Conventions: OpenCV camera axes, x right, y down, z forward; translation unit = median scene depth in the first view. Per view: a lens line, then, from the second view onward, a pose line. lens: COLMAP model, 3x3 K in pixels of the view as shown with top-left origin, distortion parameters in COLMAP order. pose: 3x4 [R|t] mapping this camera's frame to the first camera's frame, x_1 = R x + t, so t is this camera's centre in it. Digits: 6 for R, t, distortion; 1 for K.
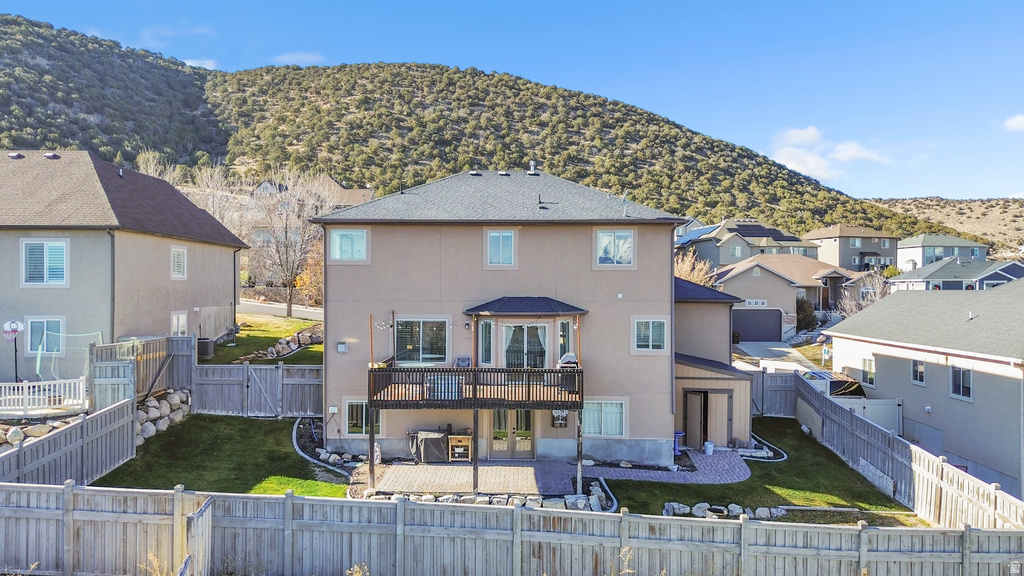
lens RADIAL K [[728.0, 0, 514.0], [0, 728.0, 285.4], [0, 0, 1]] dist [0.045940, -0.034228]
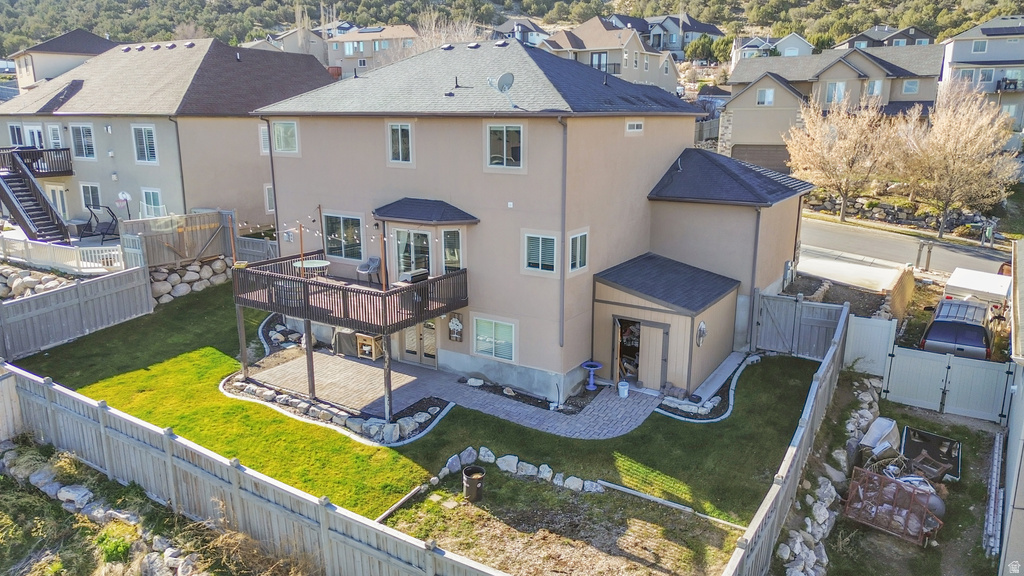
lens RADIAL K [[728.0, 0, 513.9], [0, 728.0, 290.1], [0, 0, 1]] dist [0.045940, -0.034228]
pose [[0.853519, 0.119330, -0.507214, 0.591504], [0.002640, 0.972421, 0.233219, -0.085869], [0.521055, -0.200396, 0.829664, 0.279015]]
